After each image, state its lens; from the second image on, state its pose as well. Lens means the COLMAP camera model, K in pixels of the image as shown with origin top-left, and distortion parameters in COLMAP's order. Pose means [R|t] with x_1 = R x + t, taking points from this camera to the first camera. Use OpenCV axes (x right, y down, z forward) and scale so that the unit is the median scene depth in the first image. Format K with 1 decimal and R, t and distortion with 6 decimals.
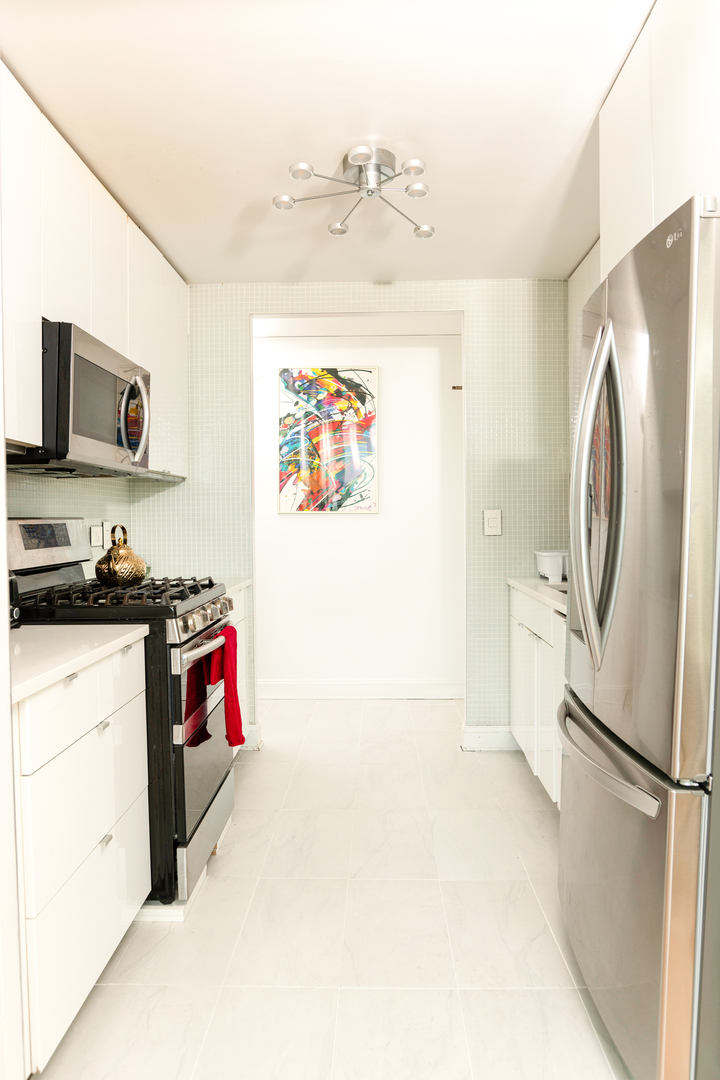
lens RADIAL K [[754.4, 0, 360.0], [0, 754.4, 540.0], [0, 0, 1]] dist [-0.050917, 0.027369]
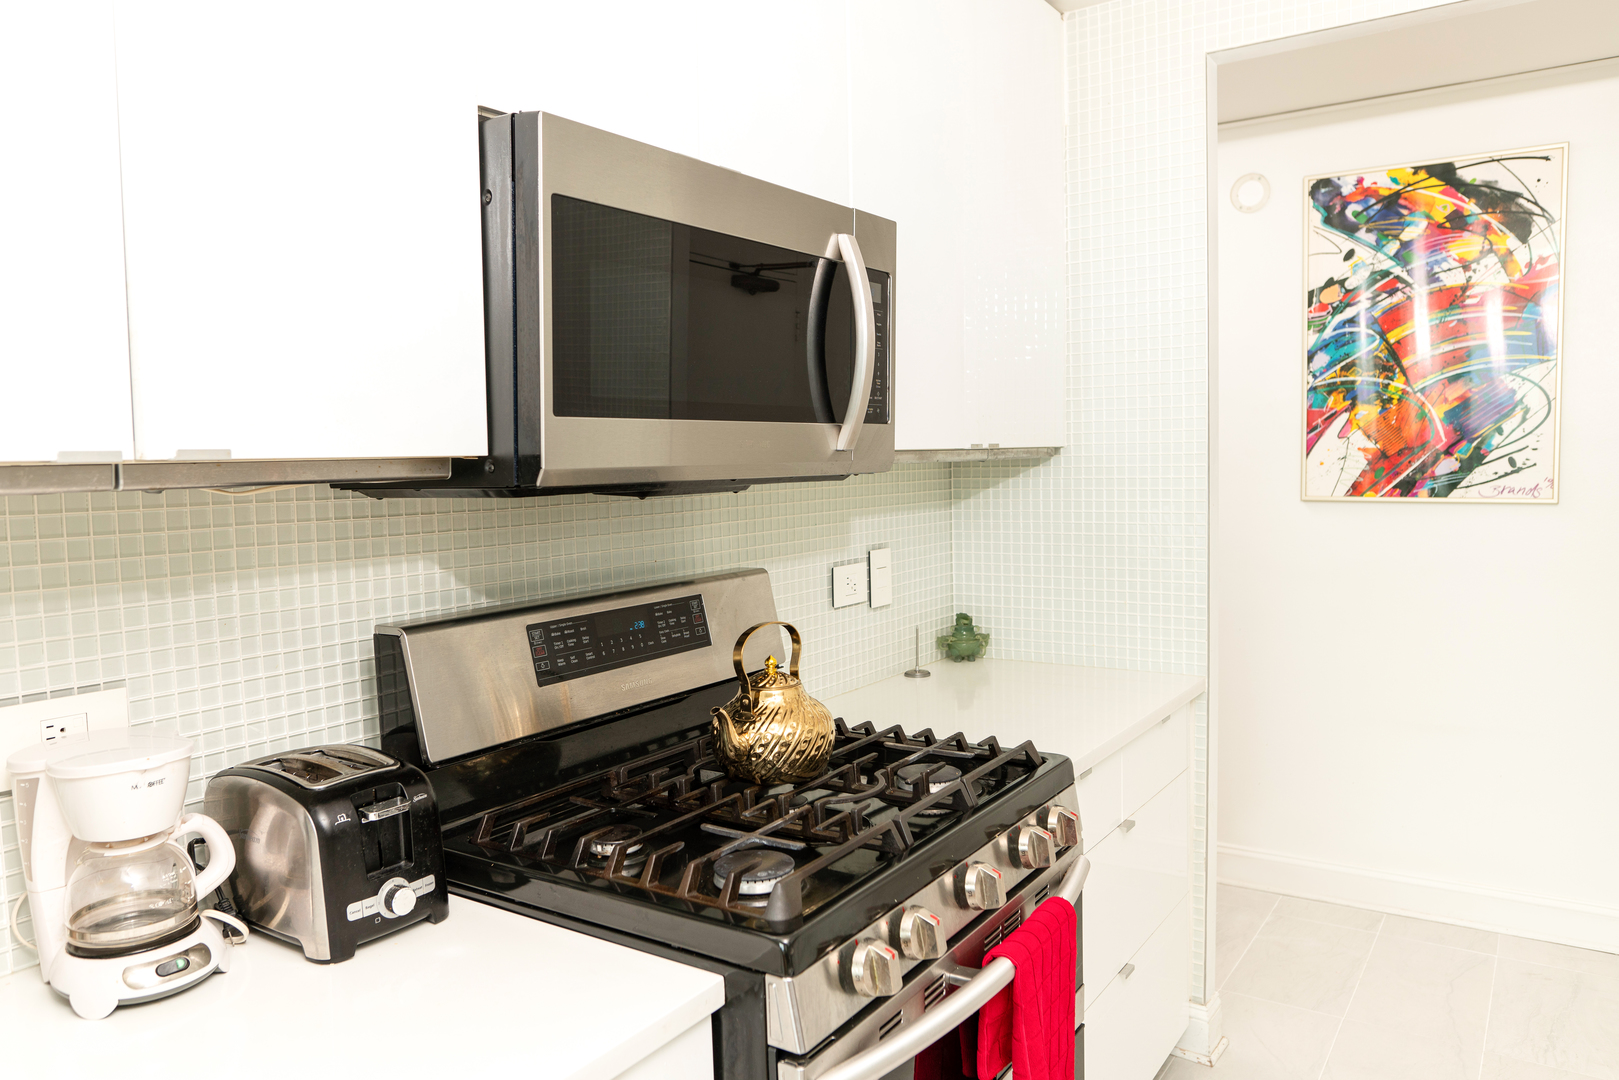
lens RADIAL K [[1130.8, 0, 809.5], [0, 1130.8, 540.0], [0, 0, 1]] dist [-0.050917, 0.027369]
pose [[0.840469, 0.029237, -0.541071, 0.009159], [0.000950, 0.998462, 0.055428, -0.050158], [0.541859, -0.047100, 0.839148, 0.267287]]
